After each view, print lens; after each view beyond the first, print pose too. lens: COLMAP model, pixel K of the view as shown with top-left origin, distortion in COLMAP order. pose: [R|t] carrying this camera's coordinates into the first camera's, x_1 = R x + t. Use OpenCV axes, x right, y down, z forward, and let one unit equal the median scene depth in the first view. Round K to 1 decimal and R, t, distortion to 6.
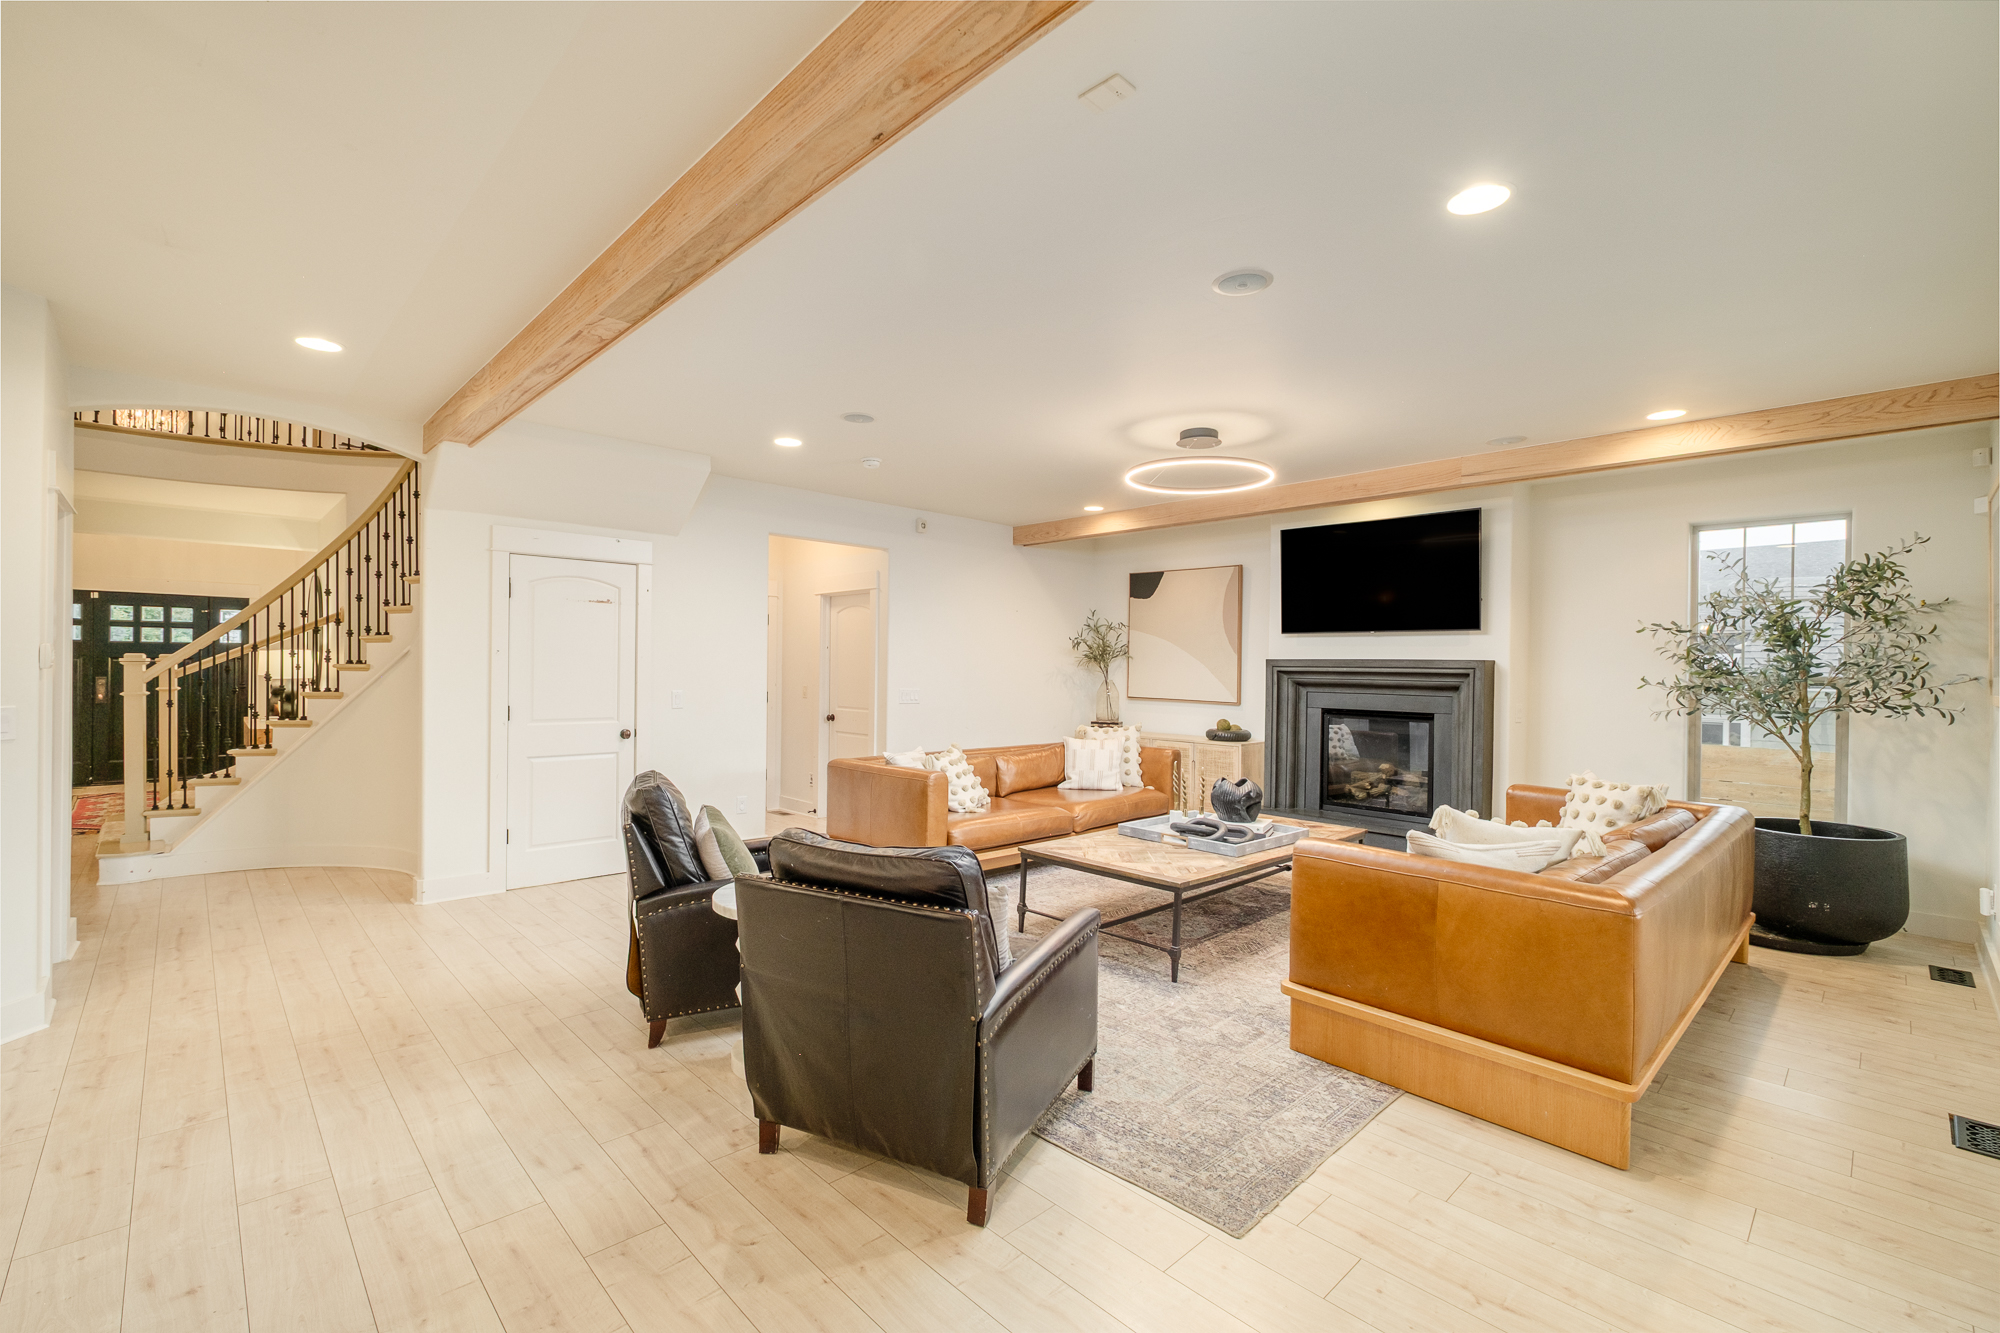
lens RADIAL K [[863.0, 0, 989.8], [0, 863.0, 664.9], [0, 0, 1]] dist [0.000778, 0.000045]
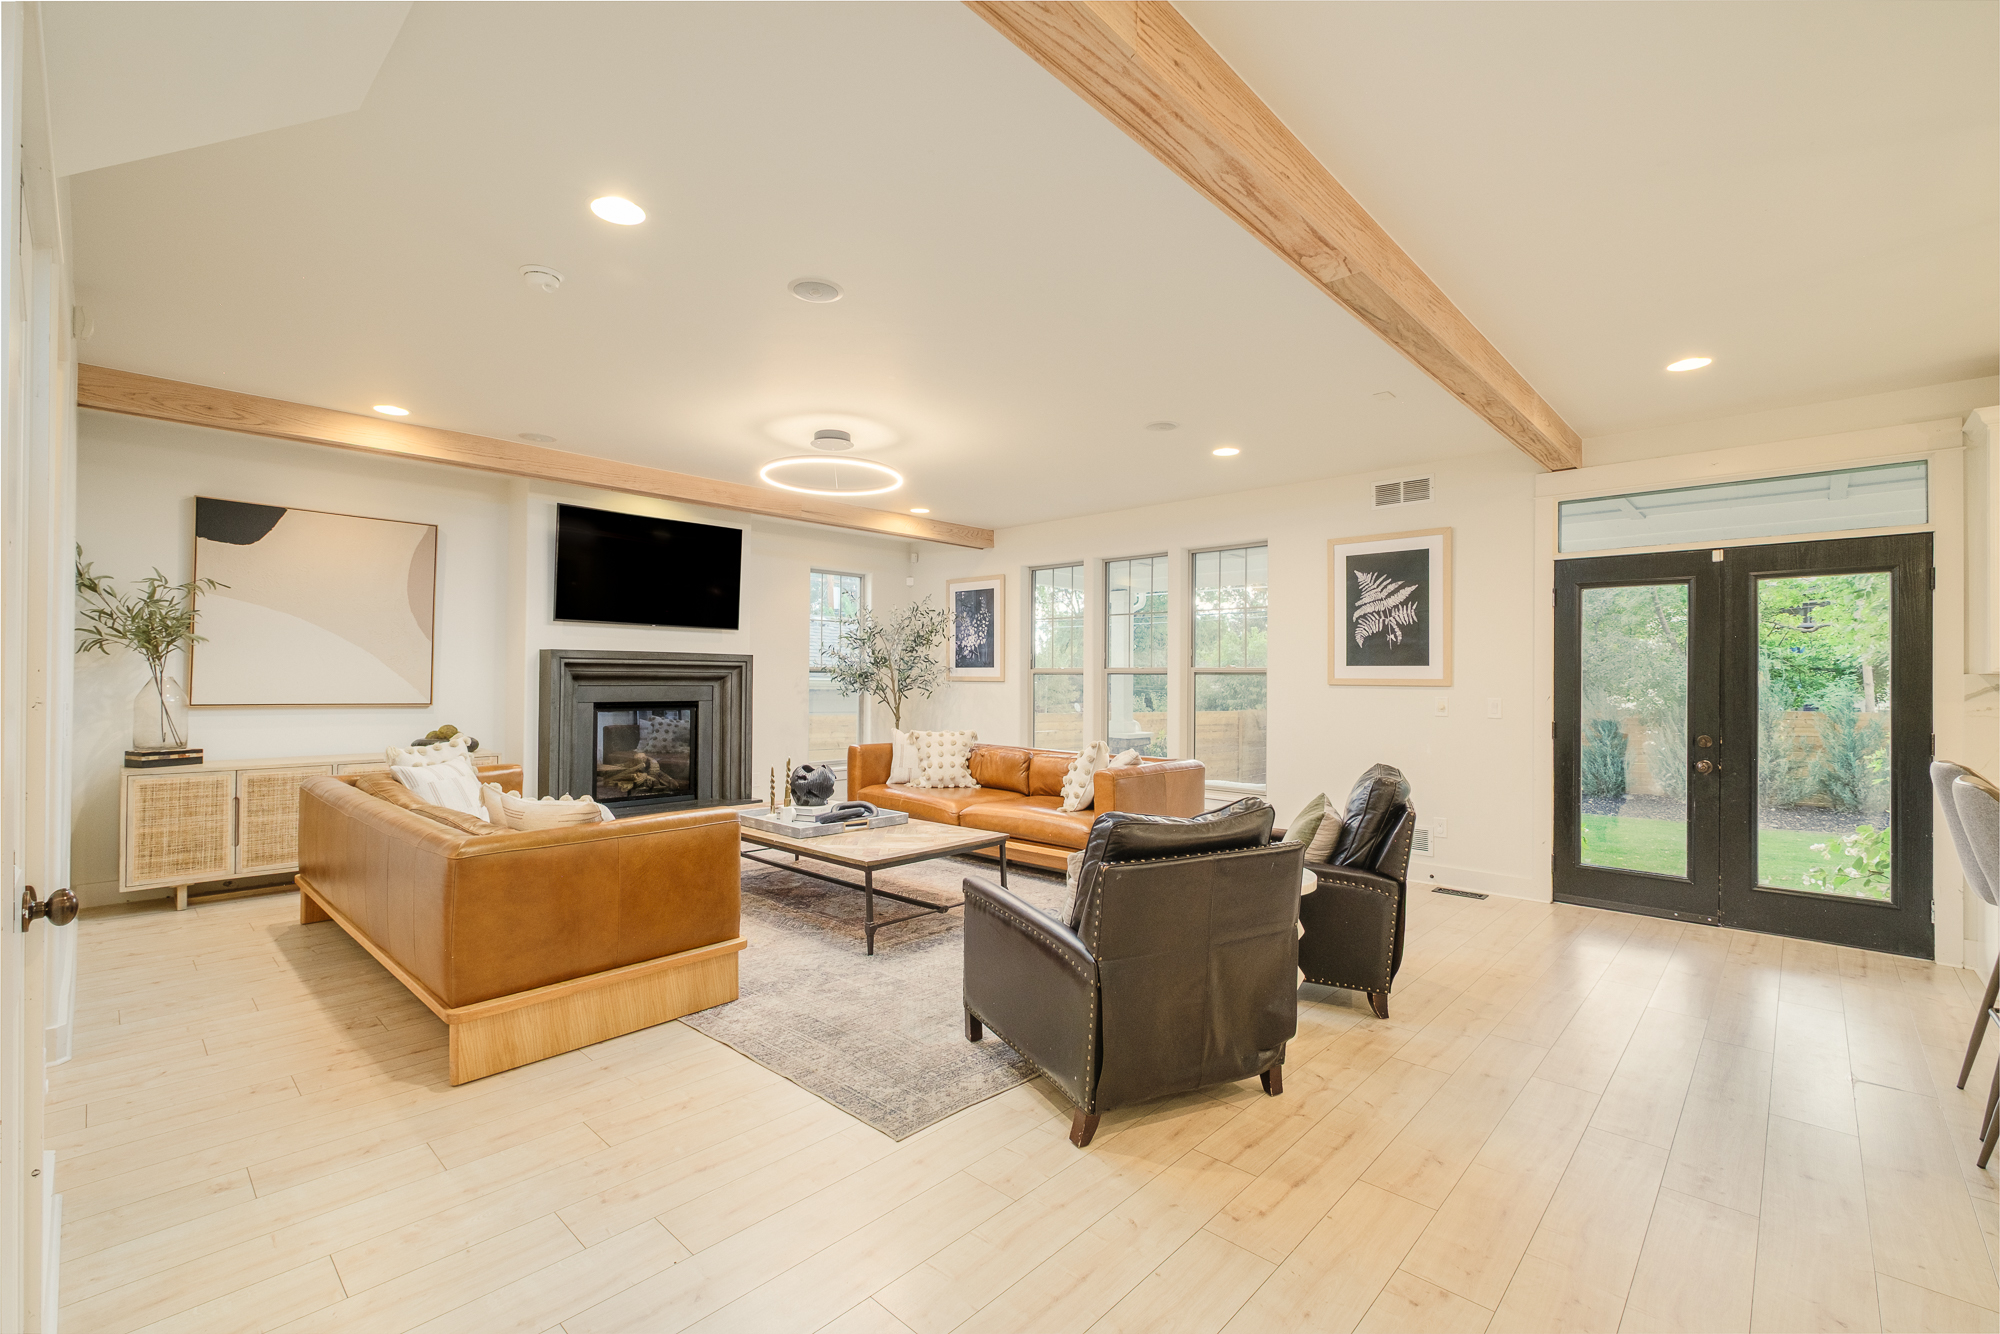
lens RADIAL K [[863.0, 0, 989.8], [0, 863.0, 665.4], [0, 0, 1]] dist [0.000778, 0.000045]
pose [[-0.057597, -0.000626, 0.998340, -0.728059], [-0.009841, 0.999952, 0.000059, 0.006589], [-0.998291, -0.009822, -0.057601, 0.783338]]
